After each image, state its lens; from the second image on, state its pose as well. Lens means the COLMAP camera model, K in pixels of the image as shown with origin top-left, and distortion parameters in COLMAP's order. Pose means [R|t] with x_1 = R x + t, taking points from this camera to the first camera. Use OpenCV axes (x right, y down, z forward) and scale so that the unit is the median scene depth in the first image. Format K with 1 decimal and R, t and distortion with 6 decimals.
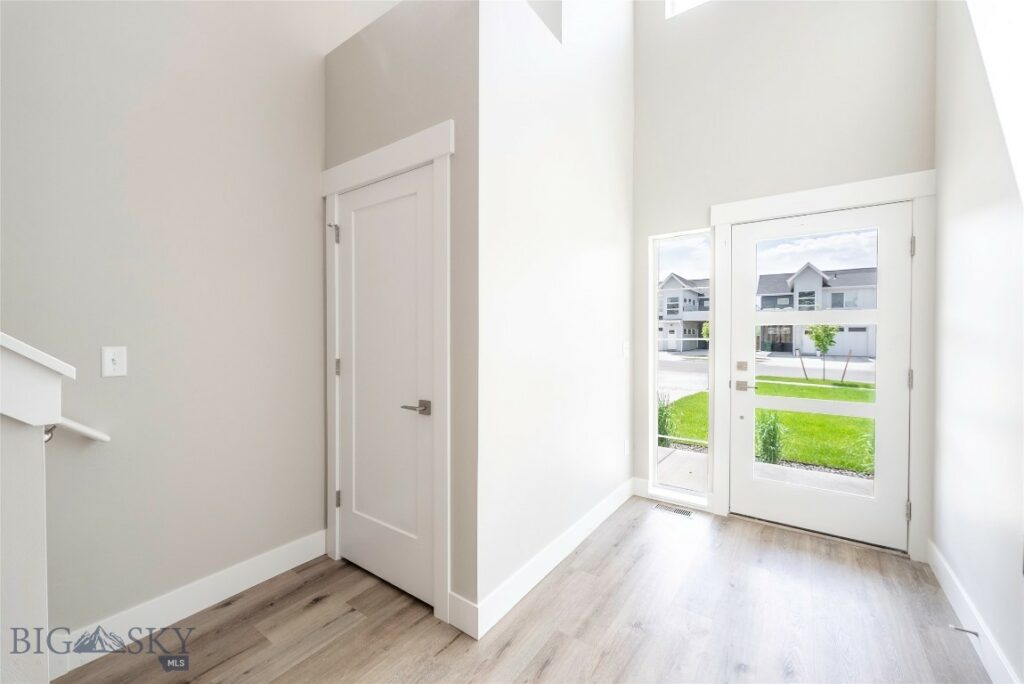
lens RADIAL K [[411.2, 0, 513.8], [0, 411.2, 339.0], [0, 0, 1]] dist [0.000977, -0.000330]
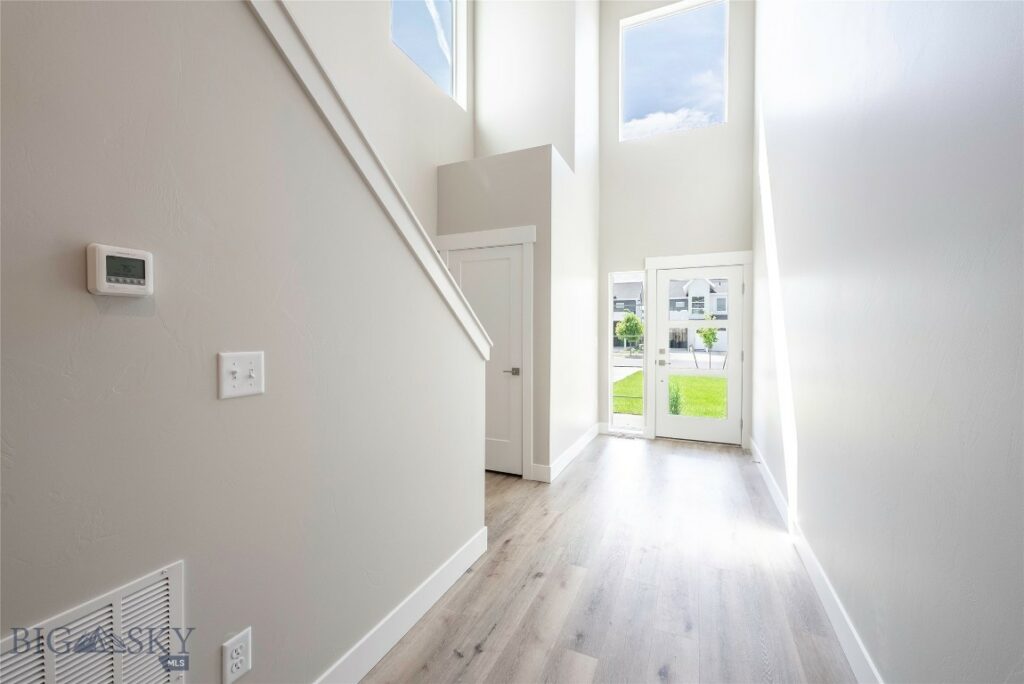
lens RADIAL K [[411.2, 0, 516.4], [0, 411.2, 340.5], [0, 0, 1]] dist [0.000977, -0.000330]
pose [[0.979673, -0.004384, 0.200551, -0.349217], [0.003231, 0.999976, 0.006077, 0.006210], [-0.200573, -0.005306, 0.979664, -0.510507]]
